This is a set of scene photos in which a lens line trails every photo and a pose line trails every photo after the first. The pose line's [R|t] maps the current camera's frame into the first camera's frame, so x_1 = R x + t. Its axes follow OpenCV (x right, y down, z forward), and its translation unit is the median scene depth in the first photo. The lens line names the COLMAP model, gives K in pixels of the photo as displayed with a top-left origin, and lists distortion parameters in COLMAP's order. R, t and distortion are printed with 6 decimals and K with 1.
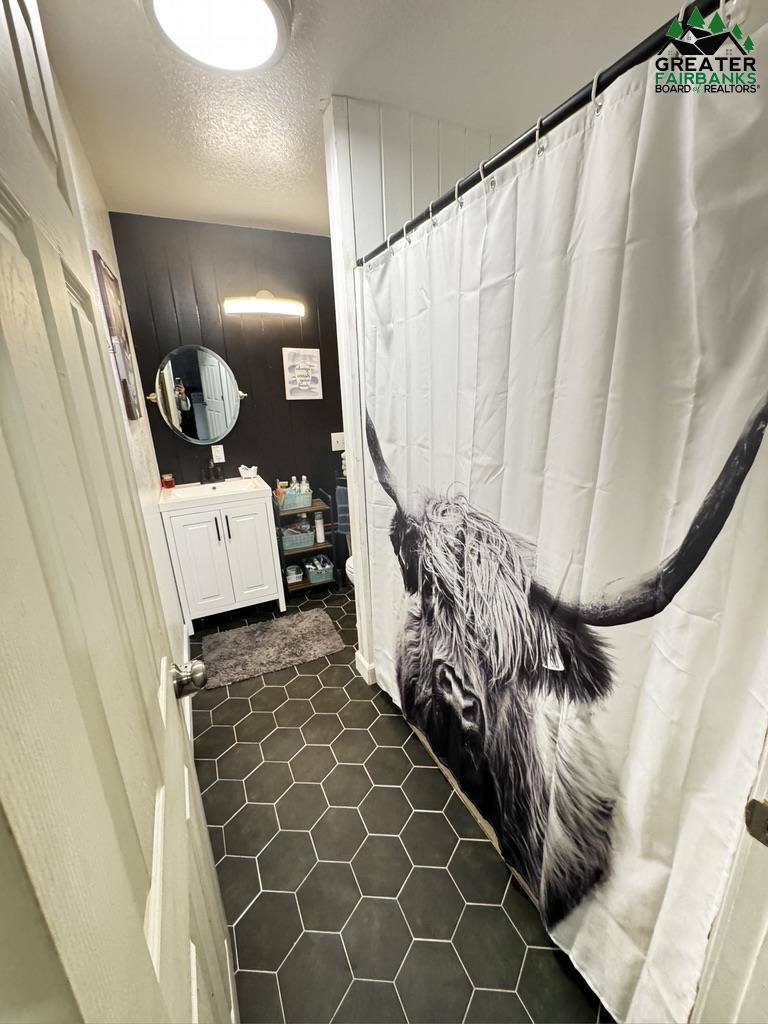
lens RADIAL K [[407.6, 0, 383.4], [0, 407.6, 510.7], [0, 0, 1]] dist [-0.001413, -0.000106]
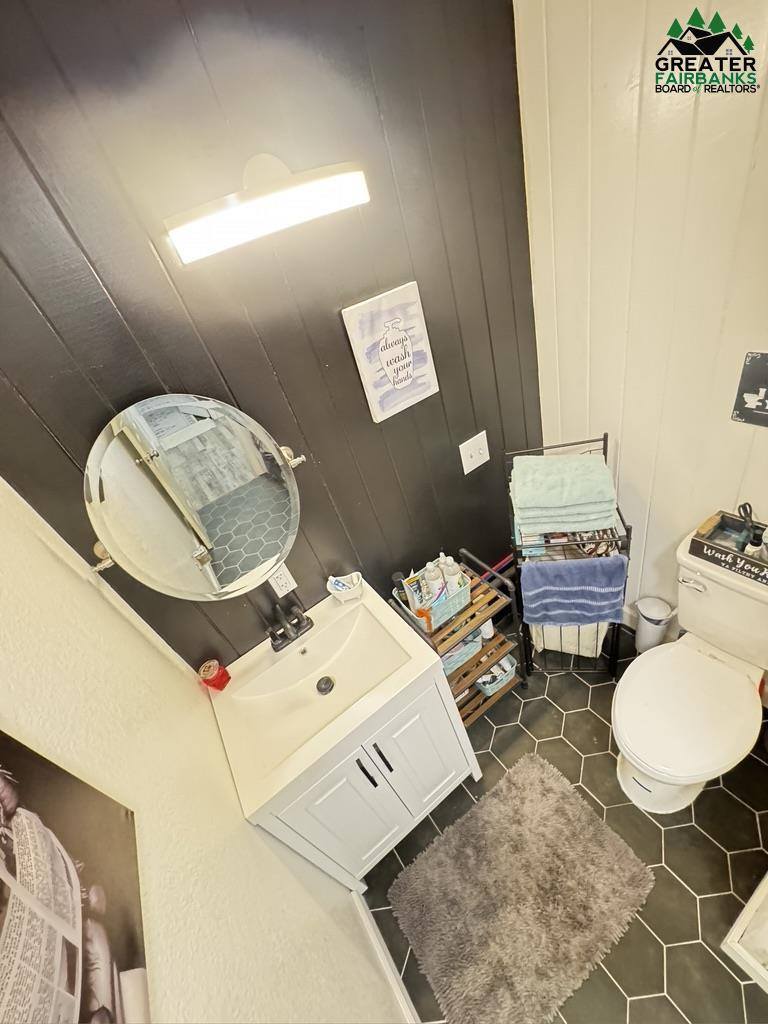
lens RADIAL K [[407.6, 0, 384.8], [0, 407.6, 511.7], [0, 0, 1]] dist [-0.001413, -0.000106]
pose [[0.960517, -0.276645, -0.029579, -0.244630], [0.271471, 0.908618, 0.317360, -0.328098], [-0.060920, -0.312859, 0.947844, 0.544947]]
